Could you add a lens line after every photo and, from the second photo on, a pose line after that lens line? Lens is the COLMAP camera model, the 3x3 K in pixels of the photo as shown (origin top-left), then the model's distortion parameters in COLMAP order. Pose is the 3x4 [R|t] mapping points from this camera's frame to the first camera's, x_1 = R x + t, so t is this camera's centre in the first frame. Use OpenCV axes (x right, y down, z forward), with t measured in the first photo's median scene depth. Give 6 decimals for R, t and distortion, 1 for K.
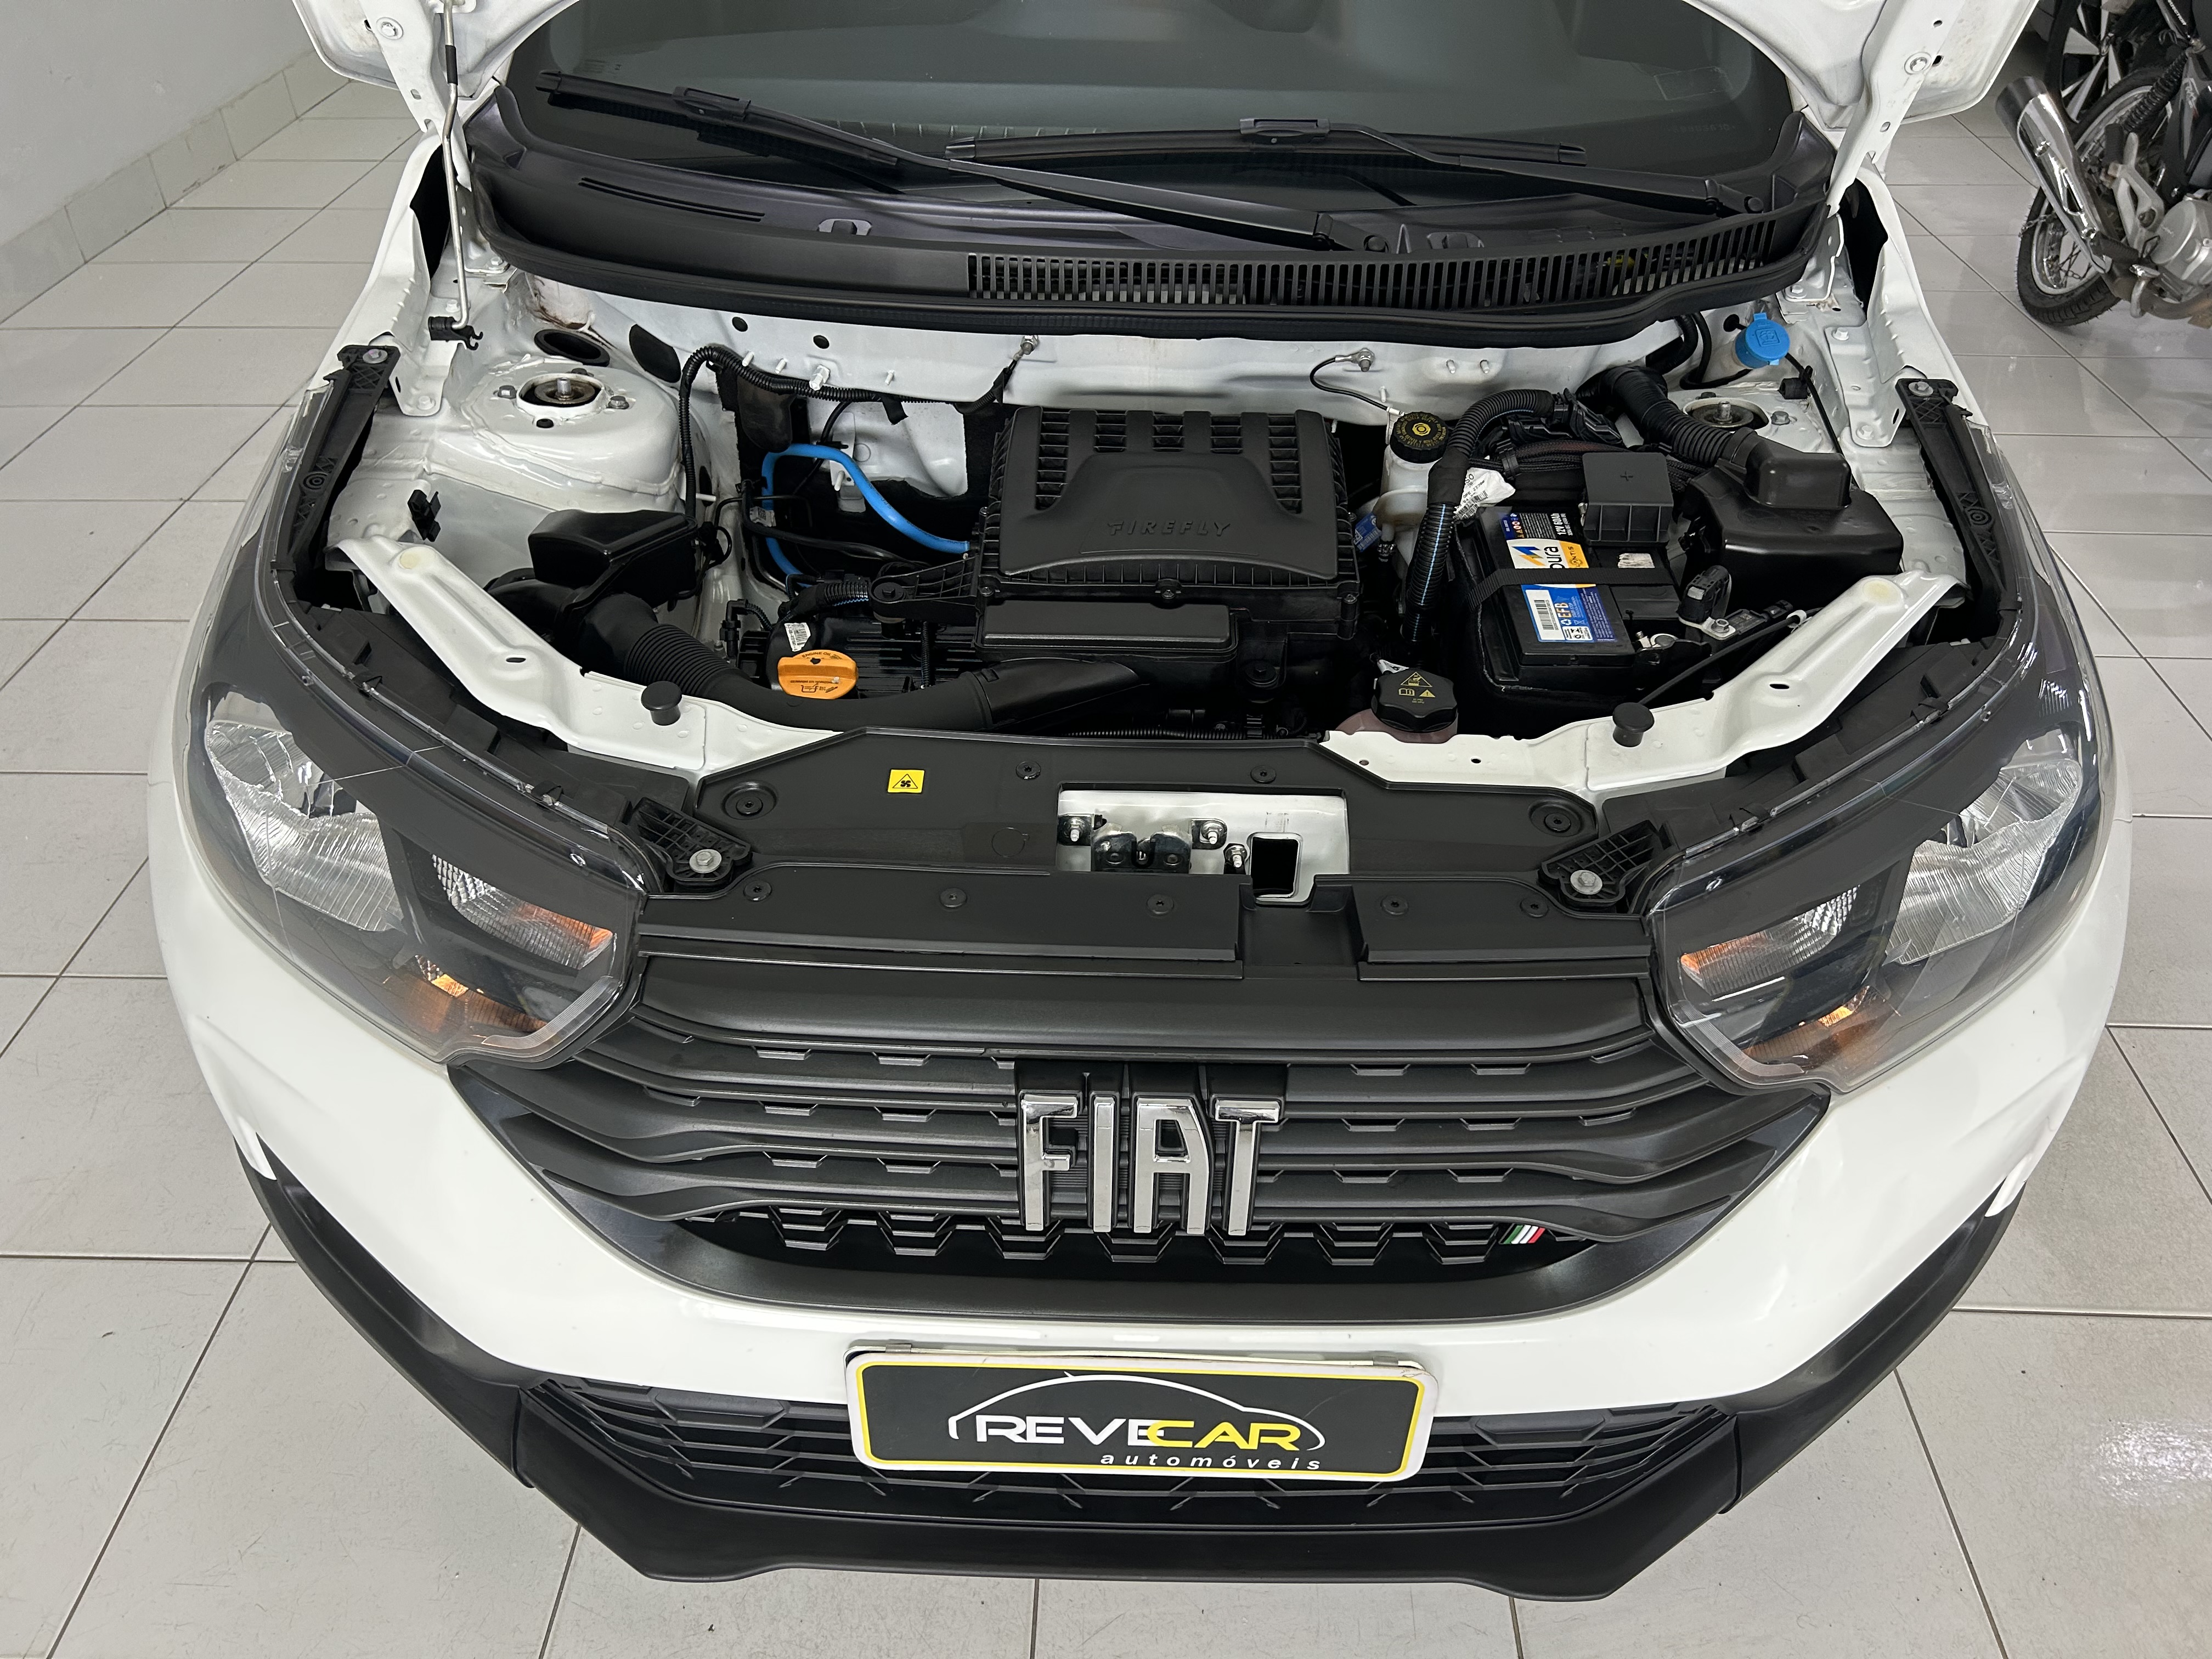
lens RADIAL K [[1670.1, 0, 1103.0], [0, 1670.1, 837.6], [0, 0, 1]] dist [0.052404, -0.072631]
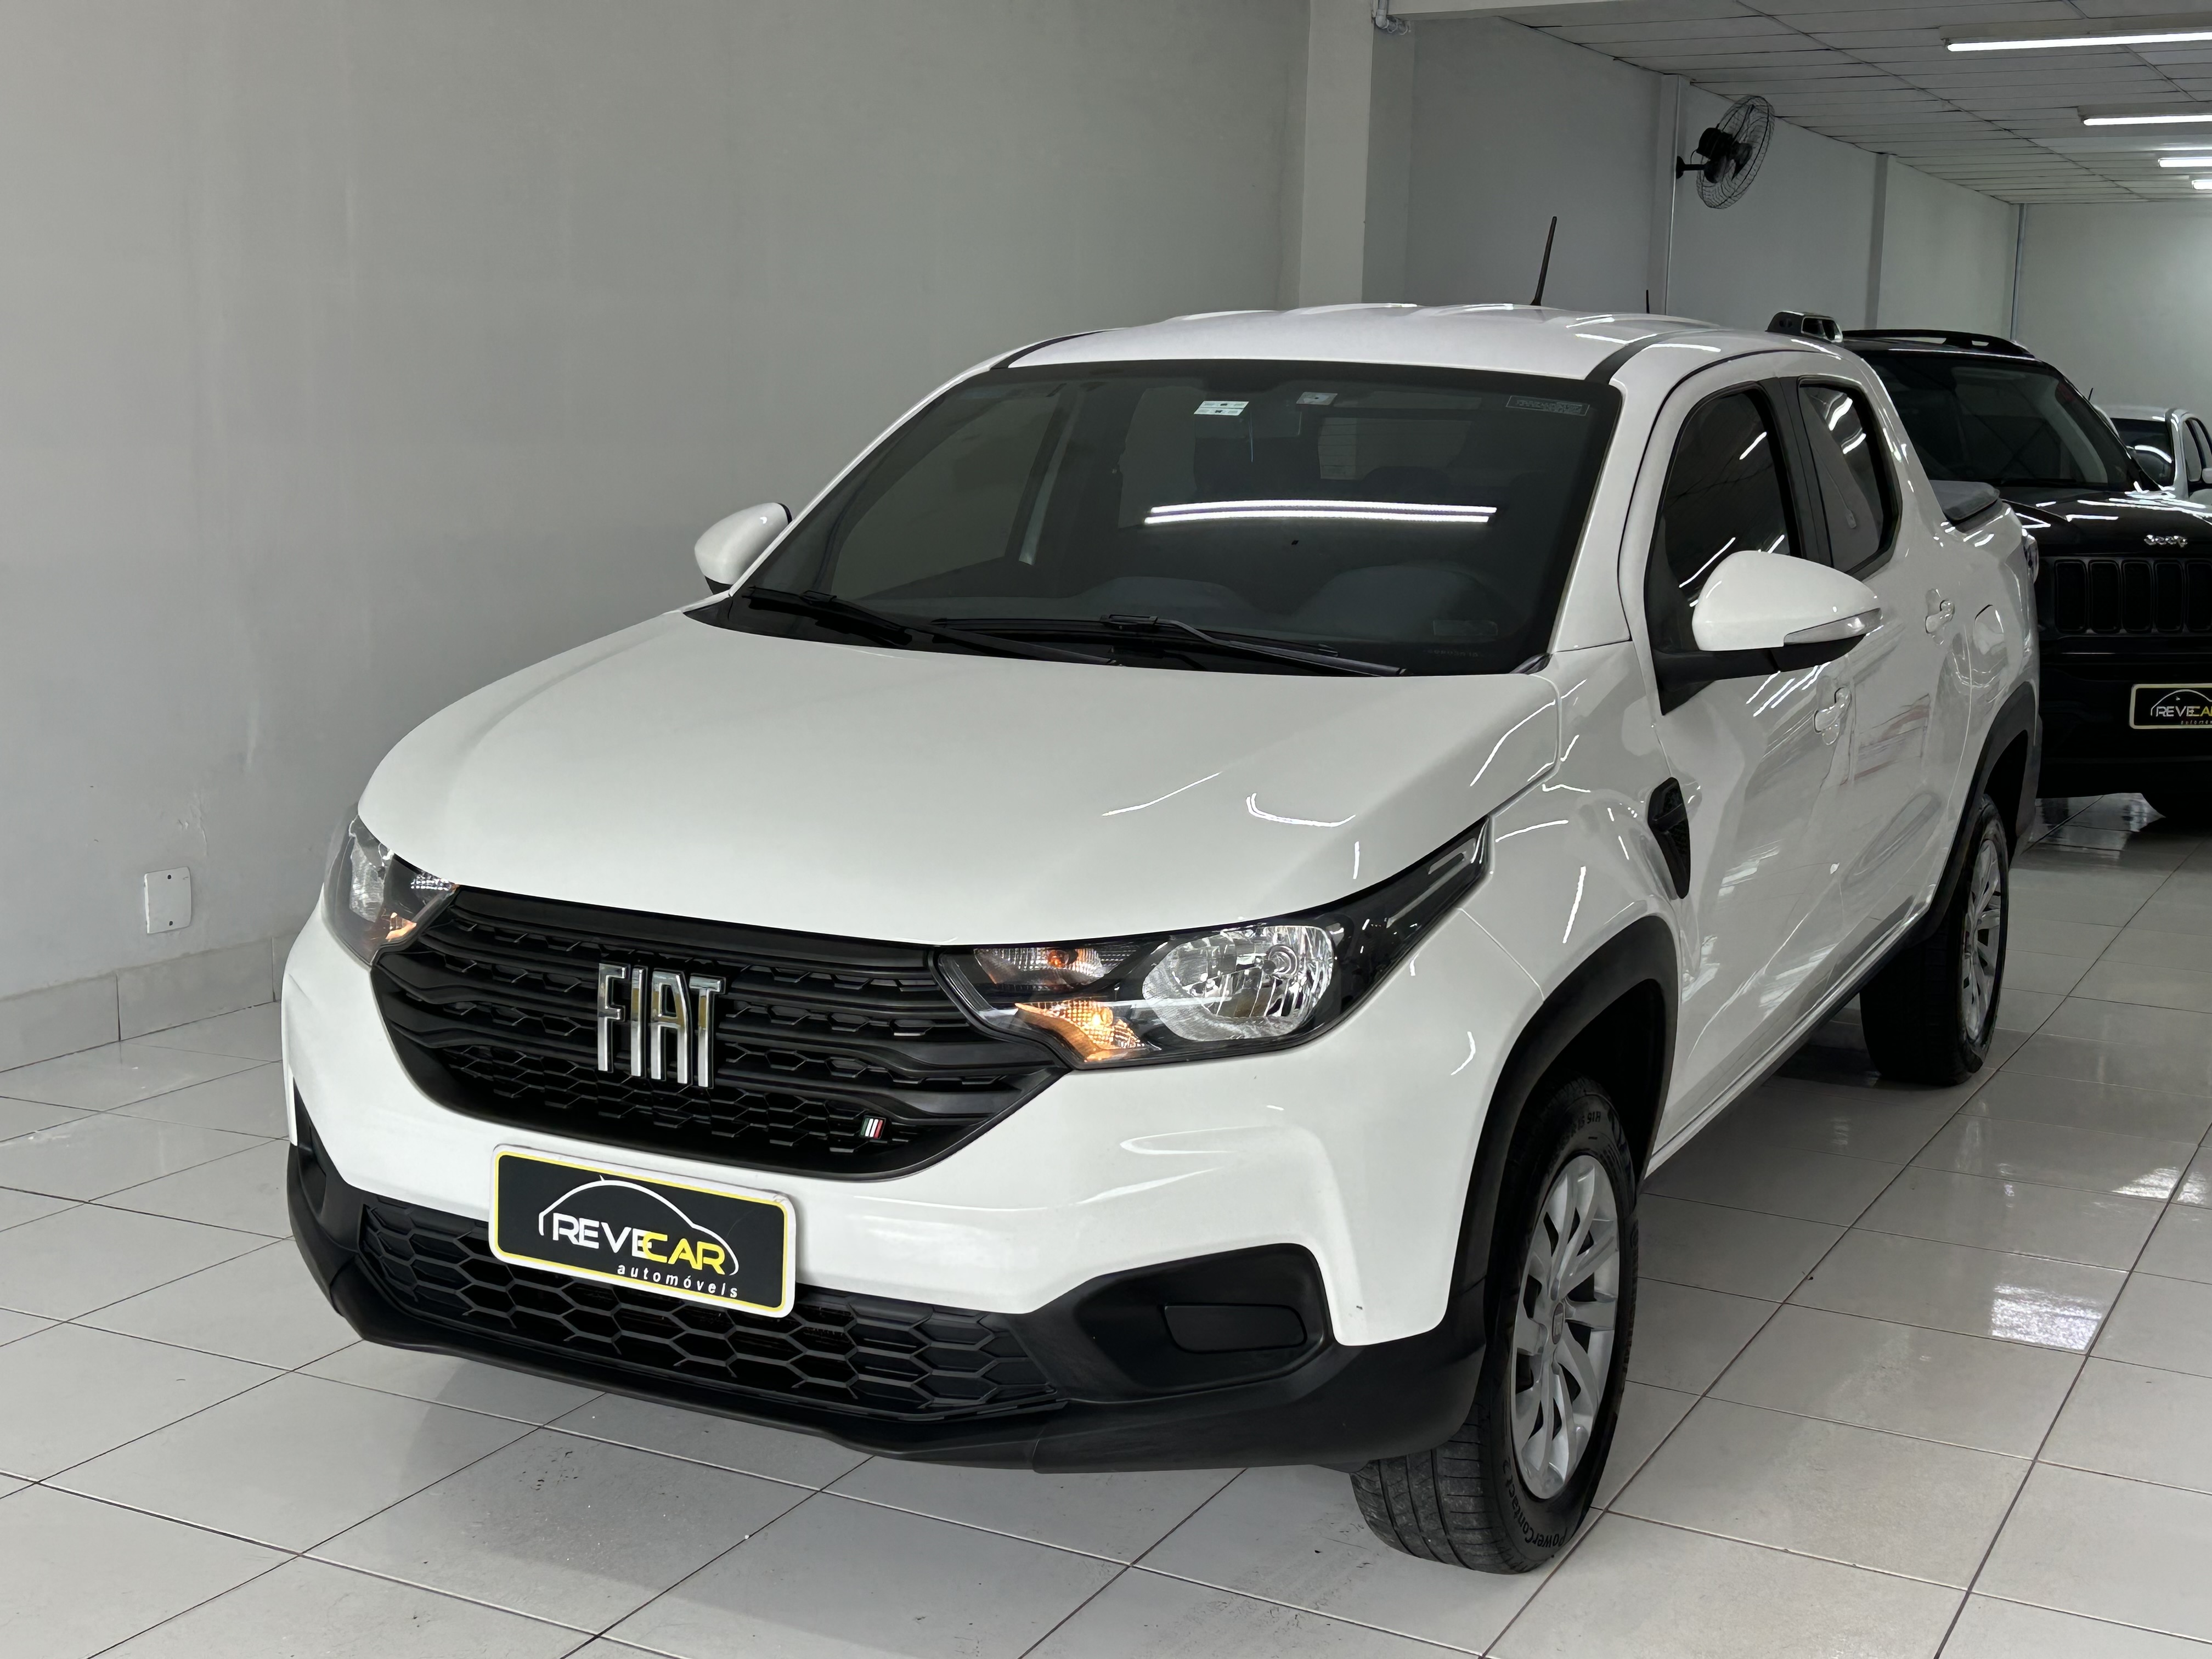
lens RADIAL K [[2742.6, 0, 1105.2], [0, 2742.6, 842.7], [0, 0, 1]] dist [0.208708, -0.672109]
pose [[0.897040, 0.081731, -0.434326, 1.466509], [-0.282857, 0.861278, -0.422127, 0.979113], [0.339574, 0.501517, 0.795720, -1.053620]]
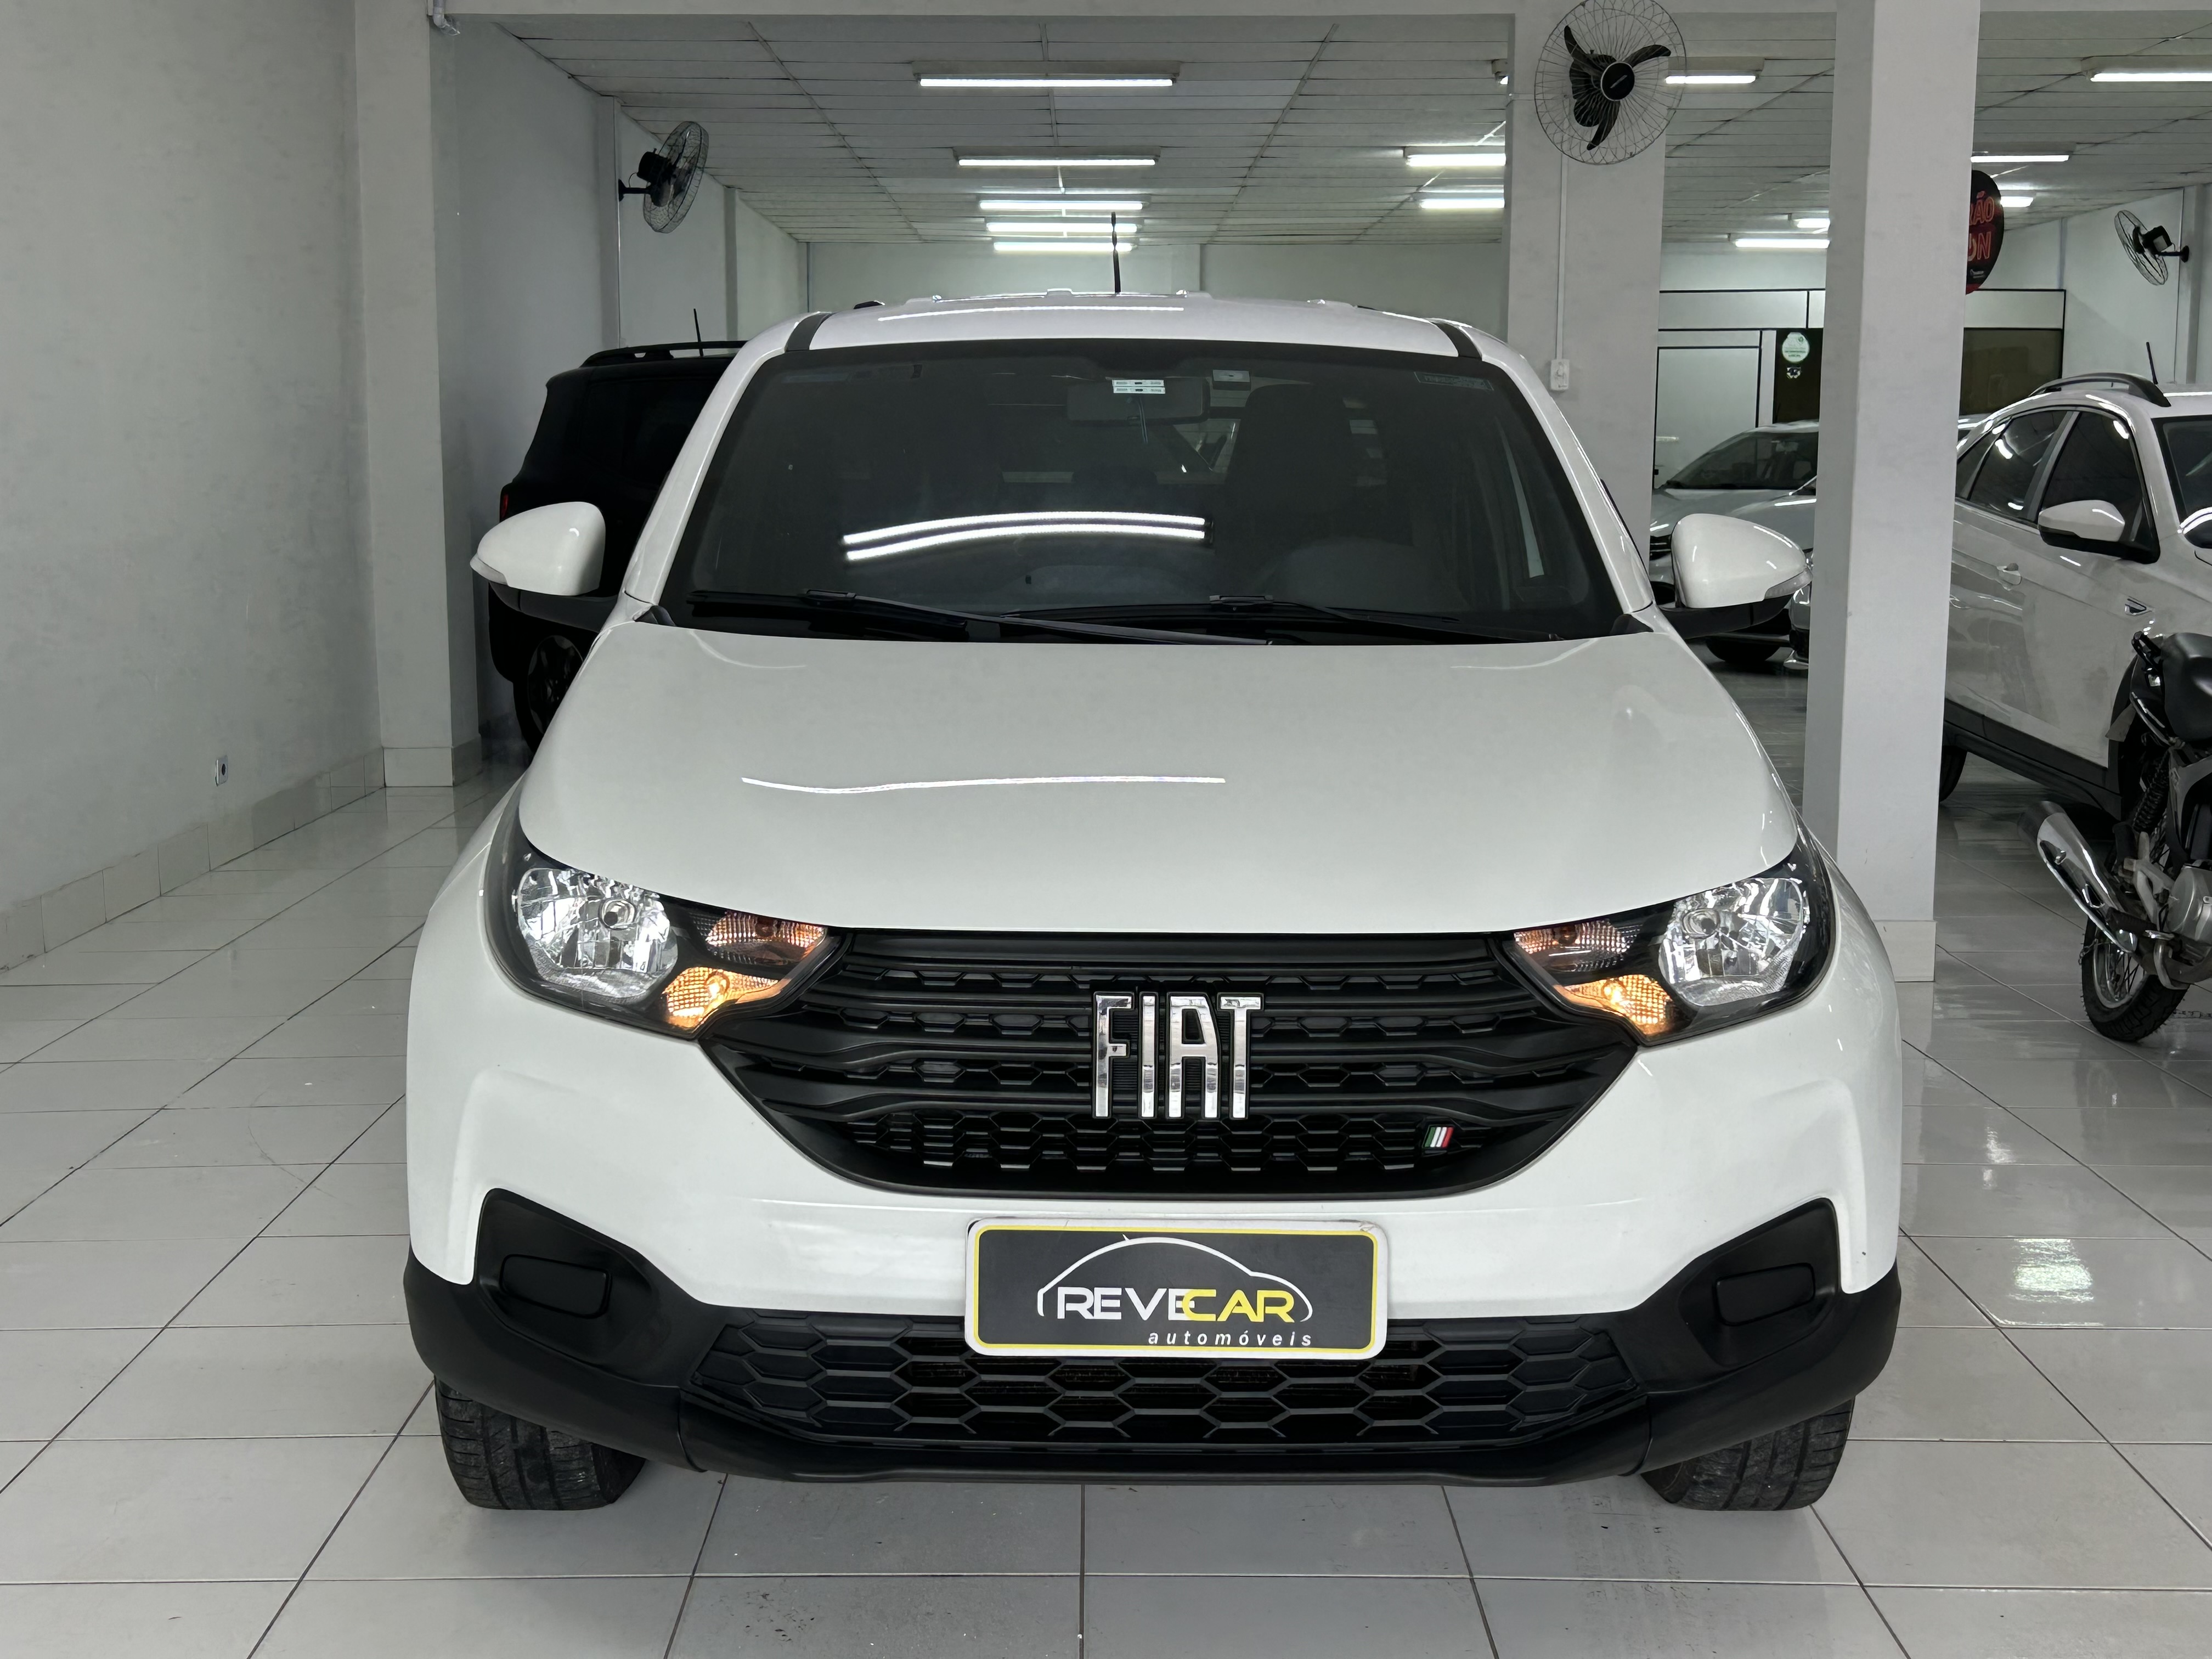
lens RADIAL K [[2742.6, 0, 1105.2], [0, 2742.6, 842.7], [0, 0, 1]] dist [0.208708, -0.672109]
pose [[0.999446, -0.006029, 0.032738, -0.106490], [0.021572, 0.866317, -0.499029, 1.134985], [-0.025353, 0.499459, 0.865967, -1.118628]]
